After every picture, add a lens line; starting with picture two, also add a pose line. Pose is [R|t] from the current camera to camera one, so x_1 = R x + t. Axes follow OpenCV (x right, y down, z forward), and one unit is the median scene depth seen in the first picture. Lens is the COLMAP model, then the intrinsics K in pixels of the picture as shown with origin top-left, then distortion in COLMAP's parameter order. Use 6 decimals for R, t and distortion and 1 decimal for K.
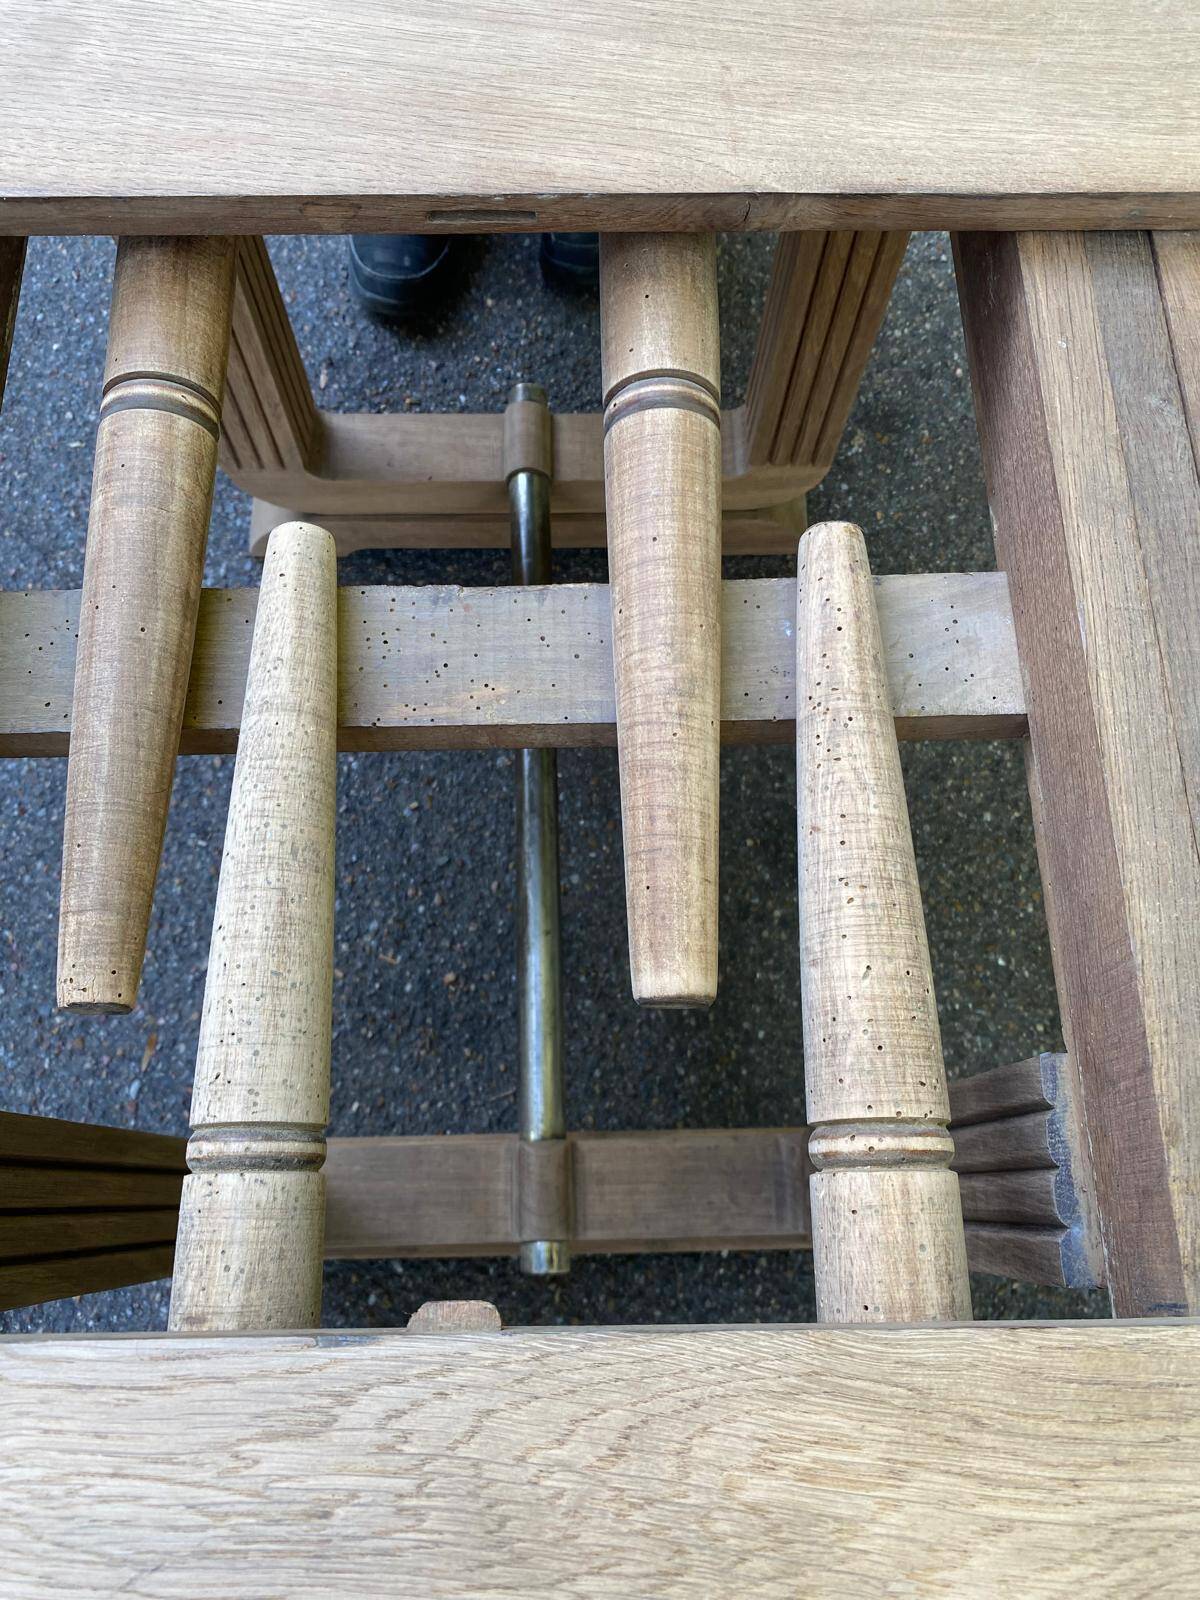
lens RADIAL K [[1219.1, 0, 597.4], [0, 1219.1, 799.1], [0, 0, 1]] dist [0.006526, -0.004819]
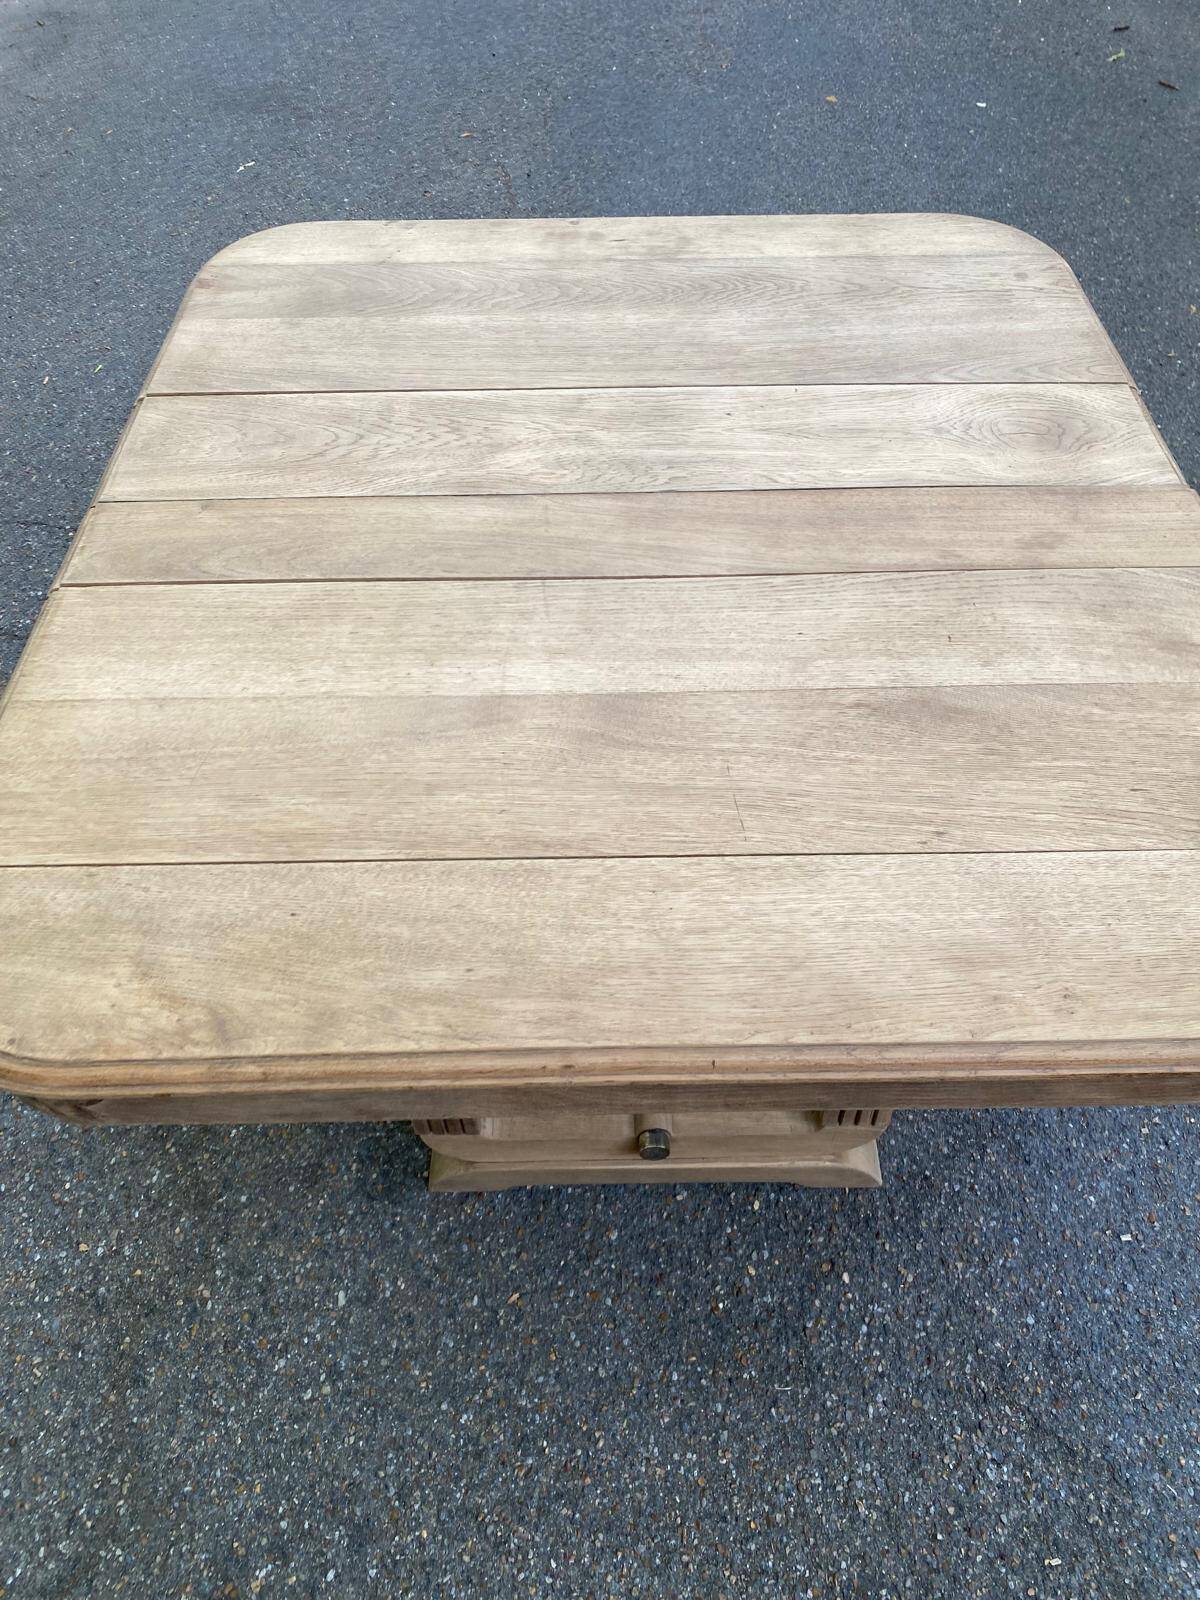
lens RADIAL K [[1198.3, 0, 626.3], [0, 1198.3, 811.6], [0, 0, 1]] dist [0.006265, 0.000856]
pose [[-0.999905, 0.005805, -0.012477, -0.080082], [-0.013696, -0.507998, 0.861249, -0.902517], [-0.001339, 0.861339, 0.508029, -0.018370]]
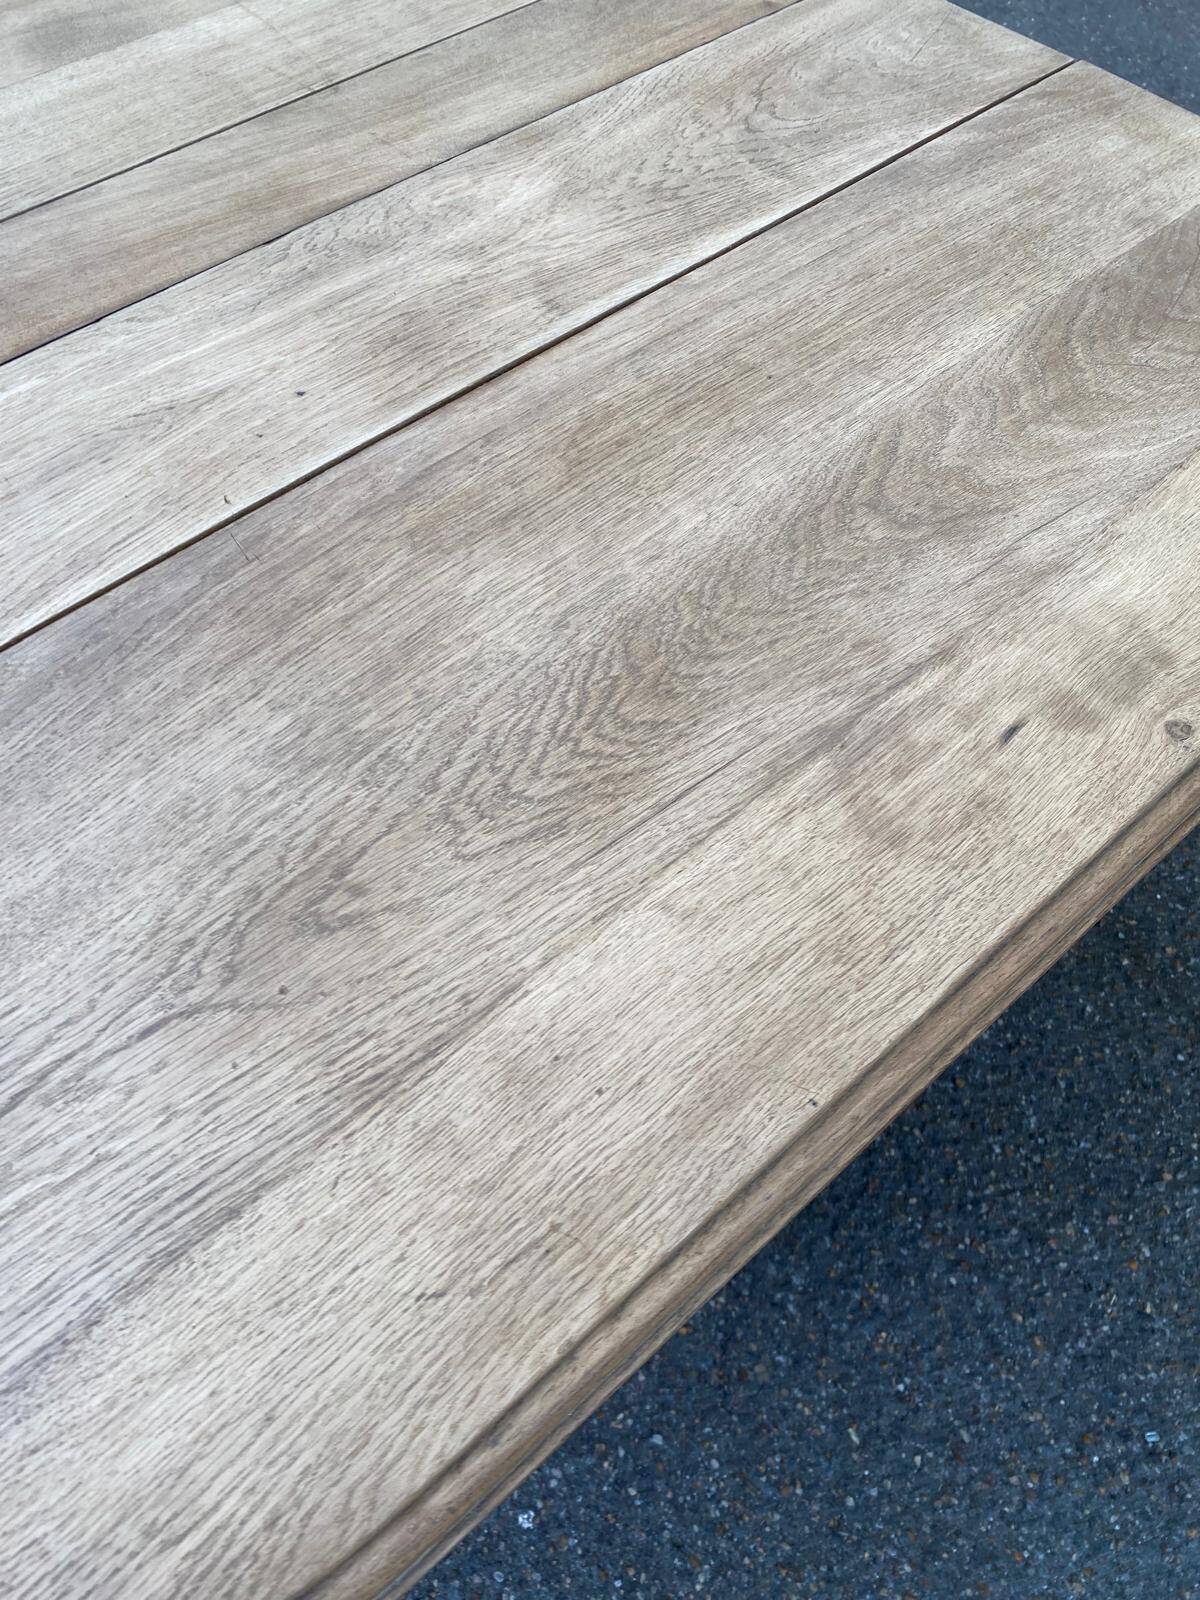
lens RADIAL K [[1219.1, 0, 597.4], [0, 1219.1, 799.1], [0, 0, 1]] dist [0.006526, -0.004819]
pose [[0.749200, -0.564884, 0.345840, -0.397519], [0.630081, 0.768813, -0.109202, 0.526904], [-0.204200, 0.299721, 0.931917, -0.295293]]
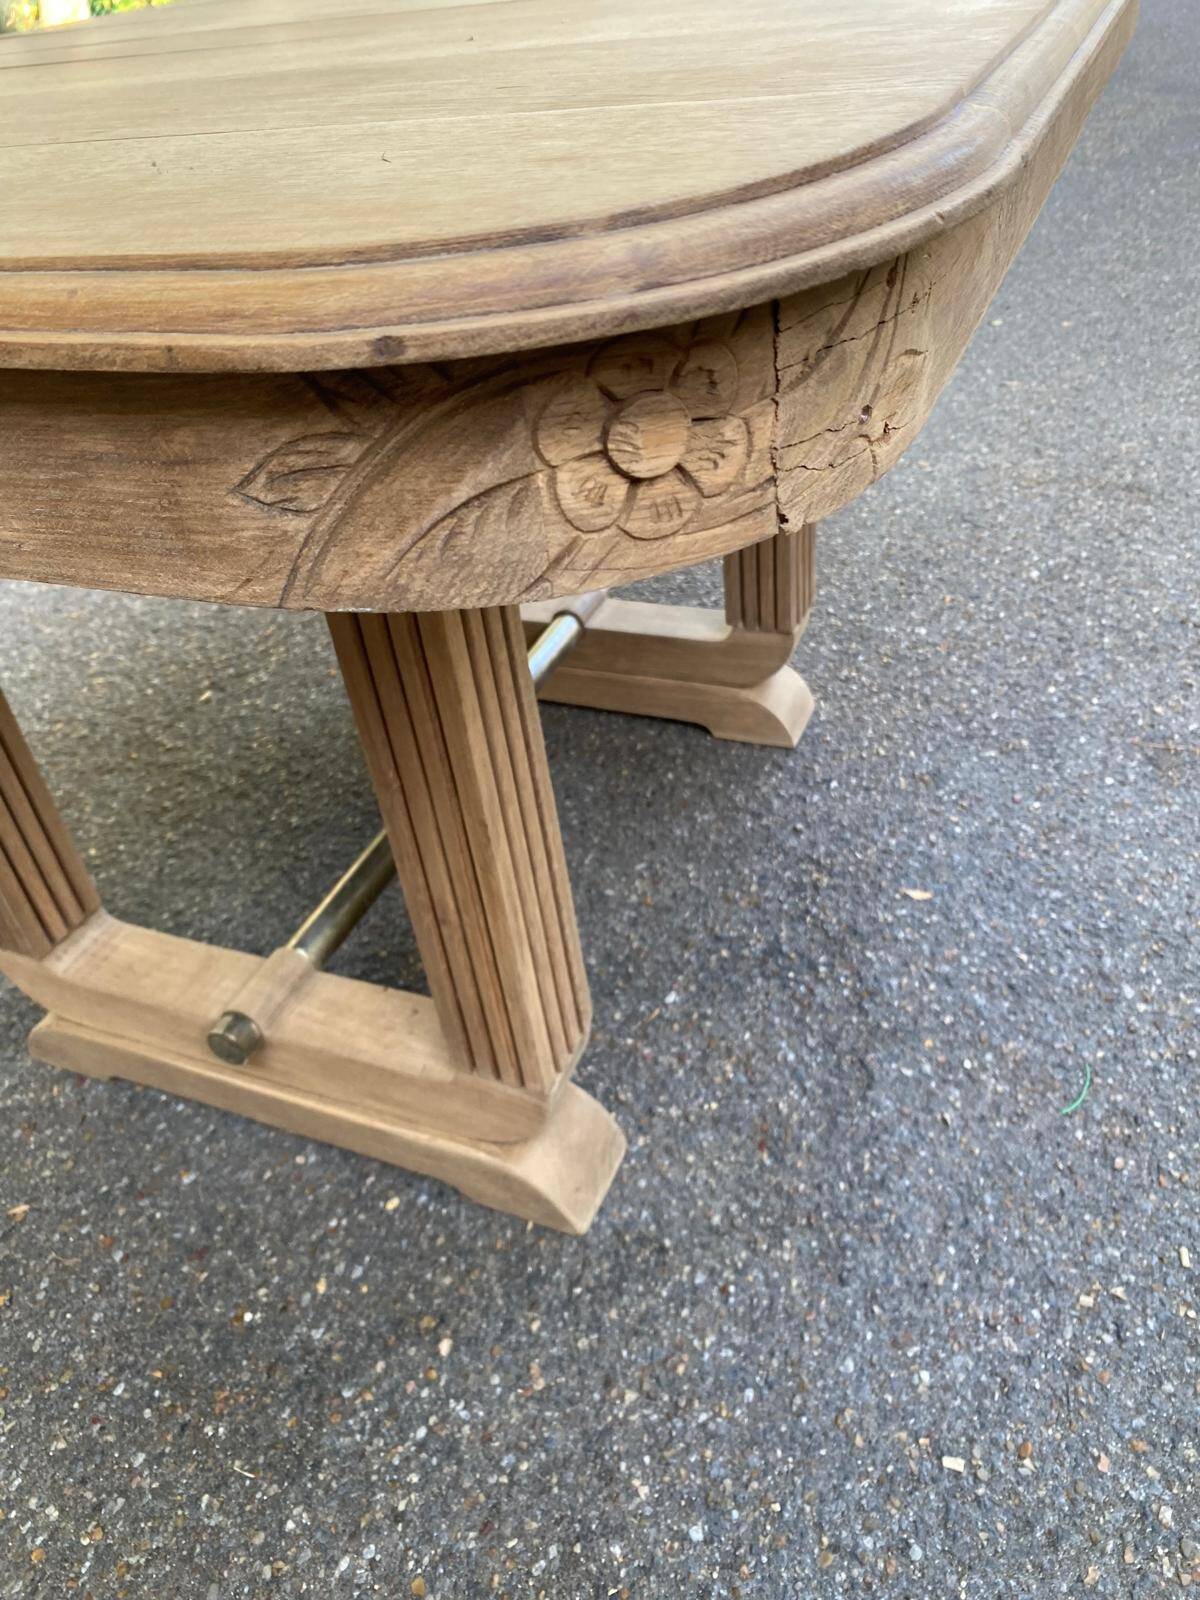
lens RADIAL K [[1219.1, 0, 597.4], [0, 1219.1, 799.1], [0, 0, 1]] dist [0.006526, -0.004819]
pose [[-0.915849, -0.170577, 0.363488, -0.623496], [0.399777, -0.303077, 0.865056, -0.589064], [-0.037394, 0.937575, 0.345766, 0.451473]]
